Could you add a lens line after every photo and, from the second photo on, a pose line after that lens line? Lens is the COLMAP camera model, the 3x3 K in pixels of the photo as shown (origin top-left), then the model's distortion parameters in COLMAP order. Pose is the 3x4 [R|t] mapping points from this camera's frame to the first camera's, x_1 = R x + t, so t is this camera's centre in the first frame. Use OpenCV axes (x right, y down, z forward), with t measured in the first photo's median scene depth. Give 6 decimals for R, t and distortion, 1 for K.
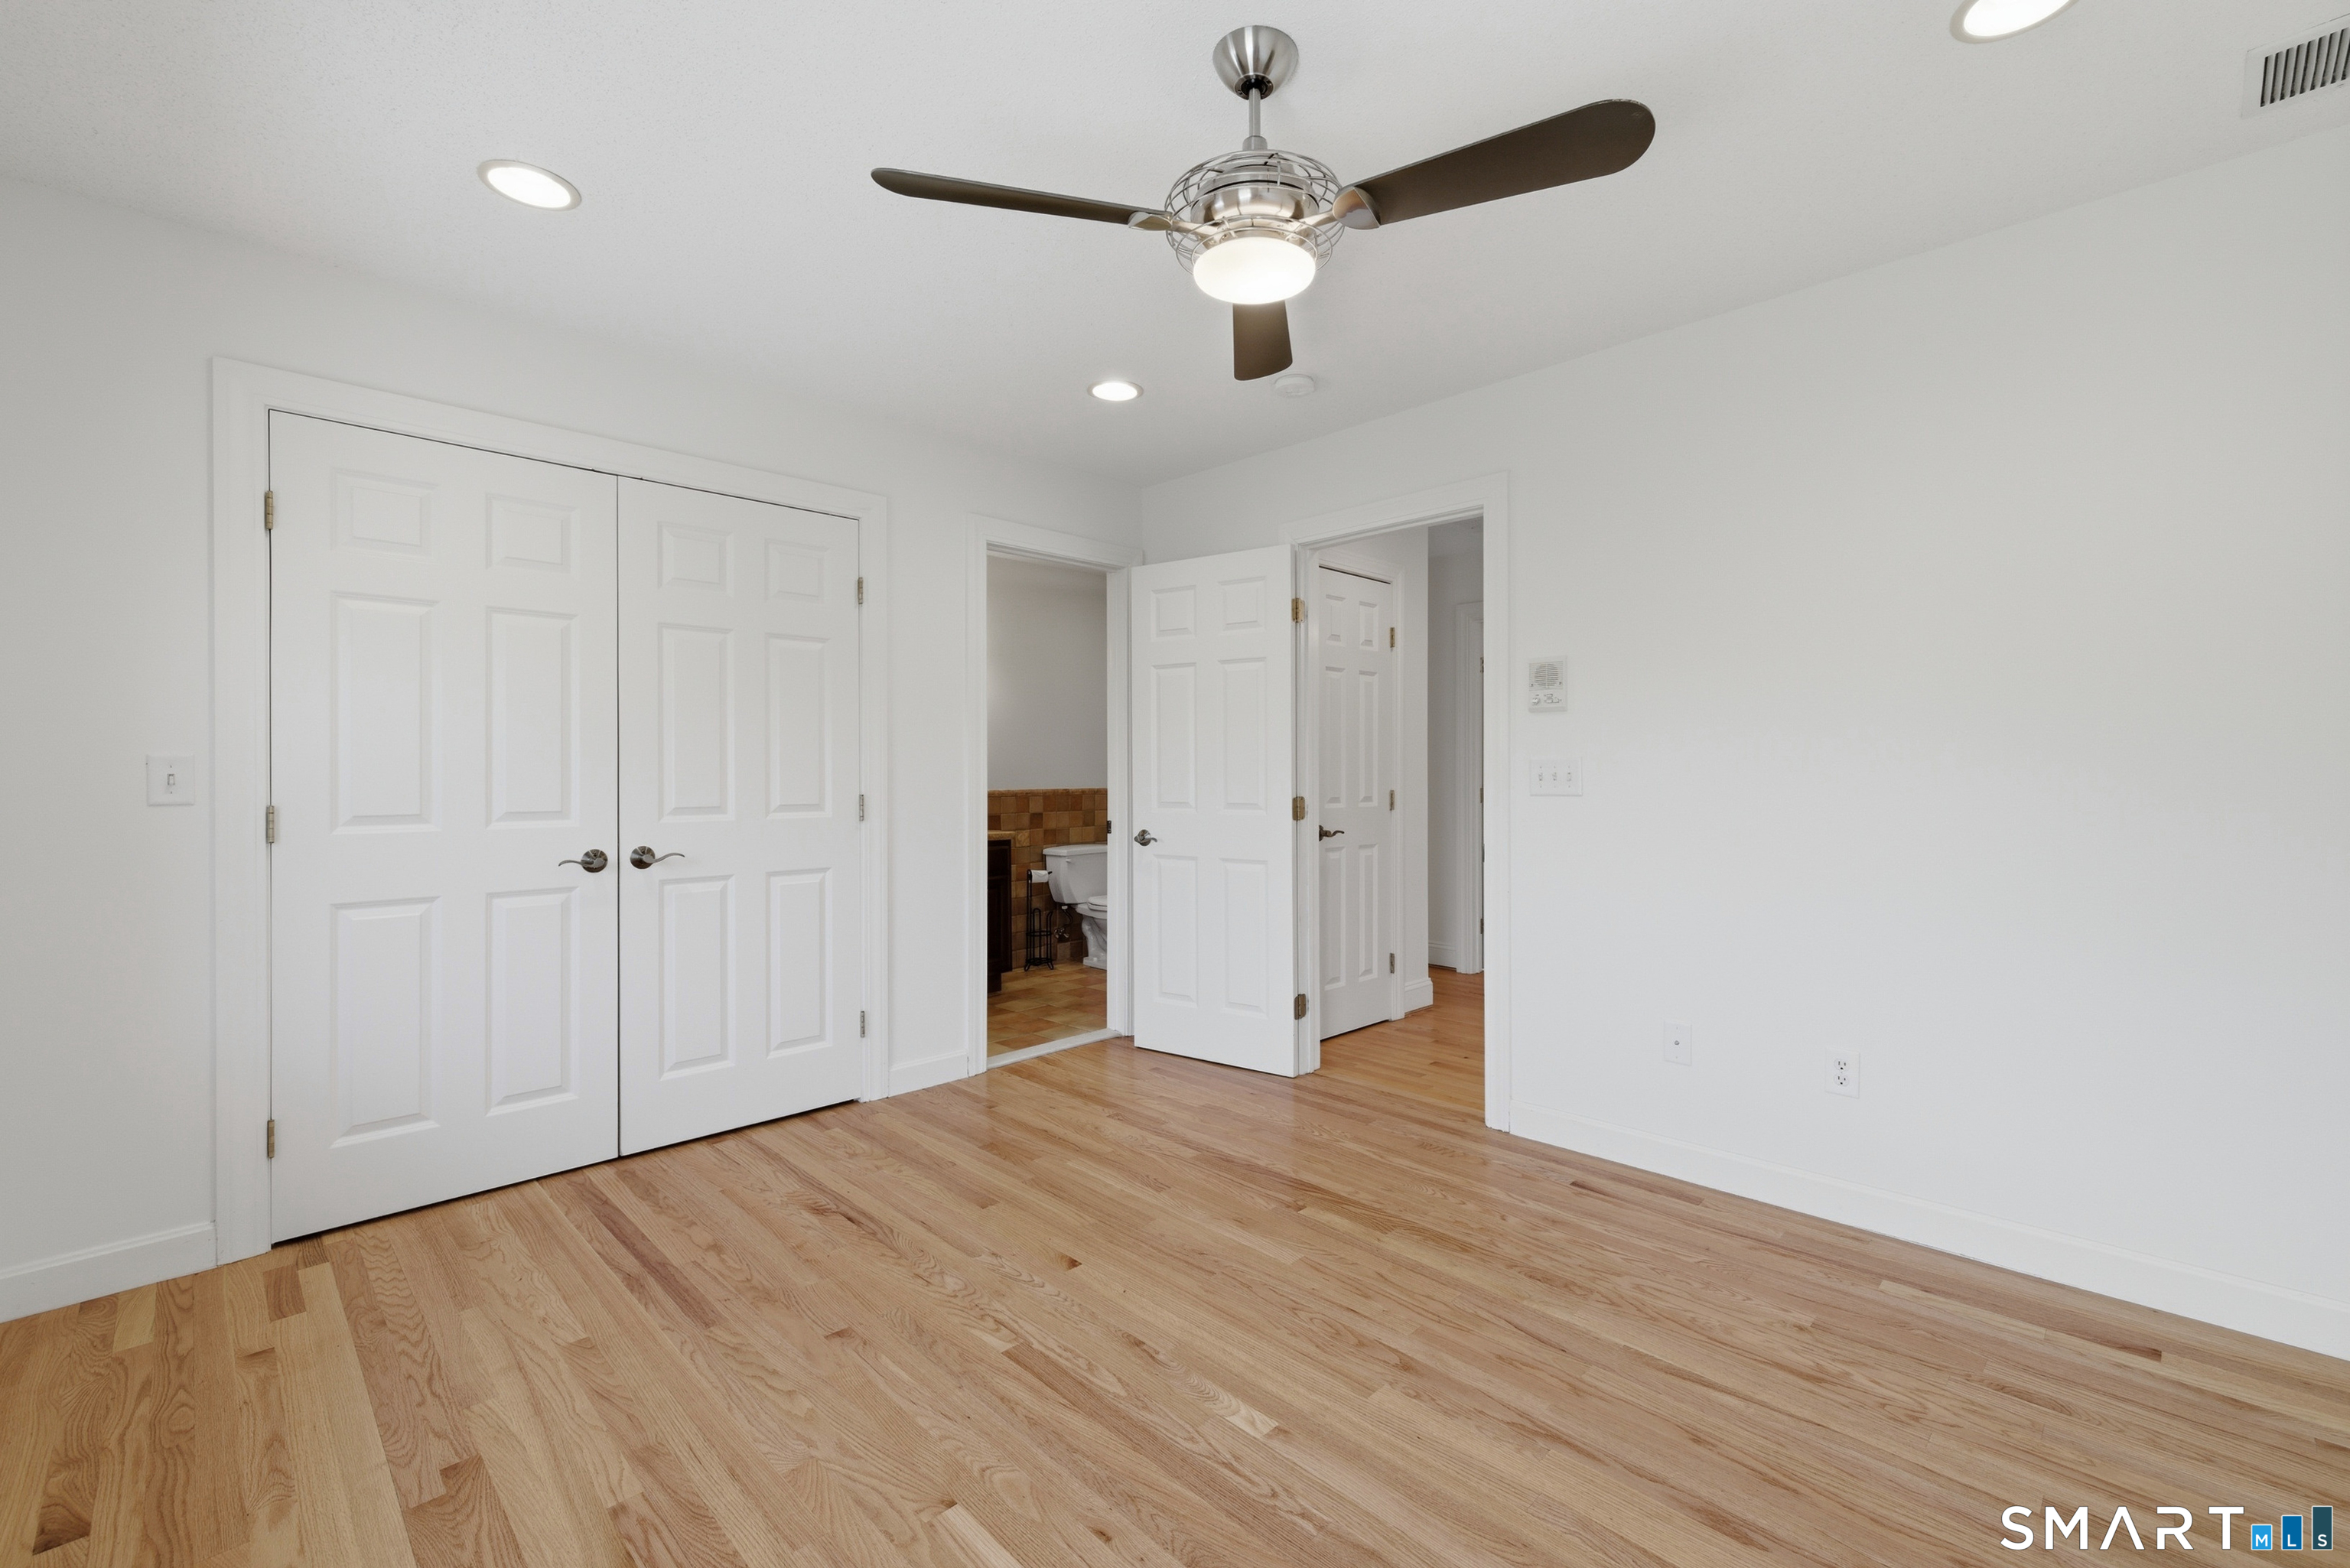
lens RADIAL K [[993.8, 0, 1185.7], [0, 993.8, 770.1], [0, 0, 1]] dist [0.004931, -0.000130]
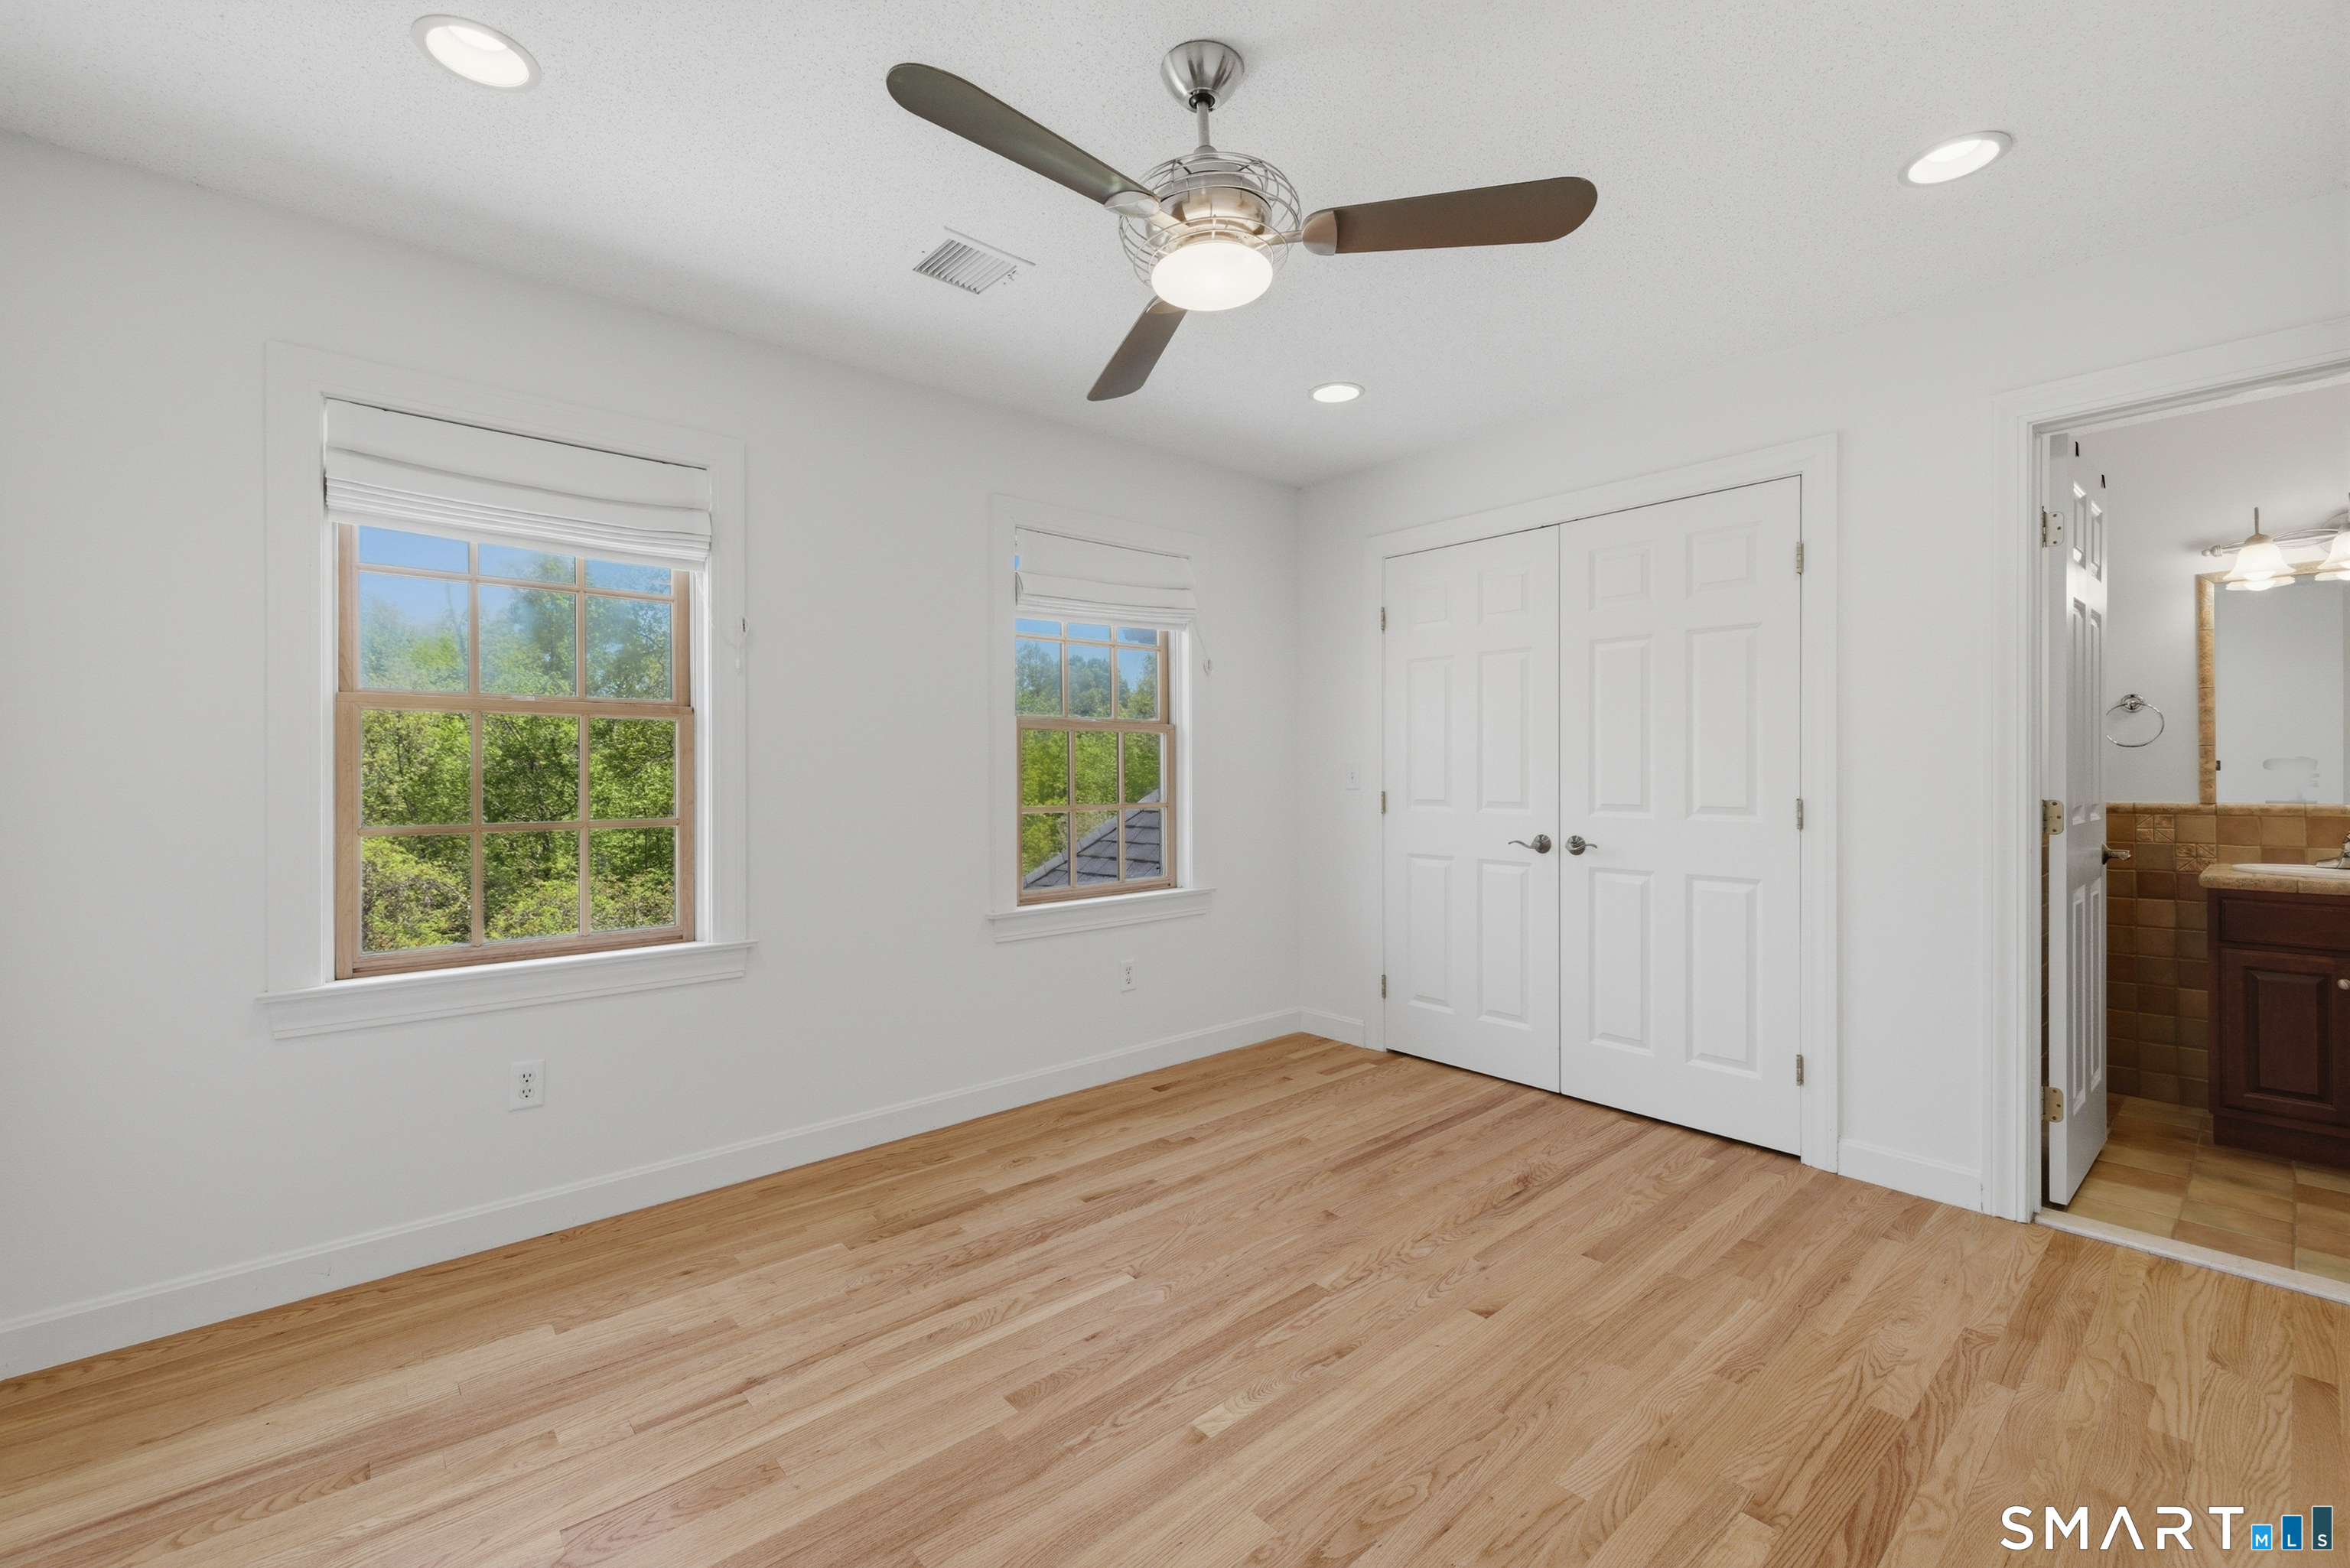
lens RADIAL K [[985.3, 0, 1181.0], [0, 985.3, 765.3], [0, 0, 1]] dist [0.000803, 0.000177]
pose [[-0.063205, -0.001914, -0.997999, 0.667322], [0.002022, 0.999996, -0.002046, -0.004557], [0.997998, -0.002147, -0.063201, 0.644099]]
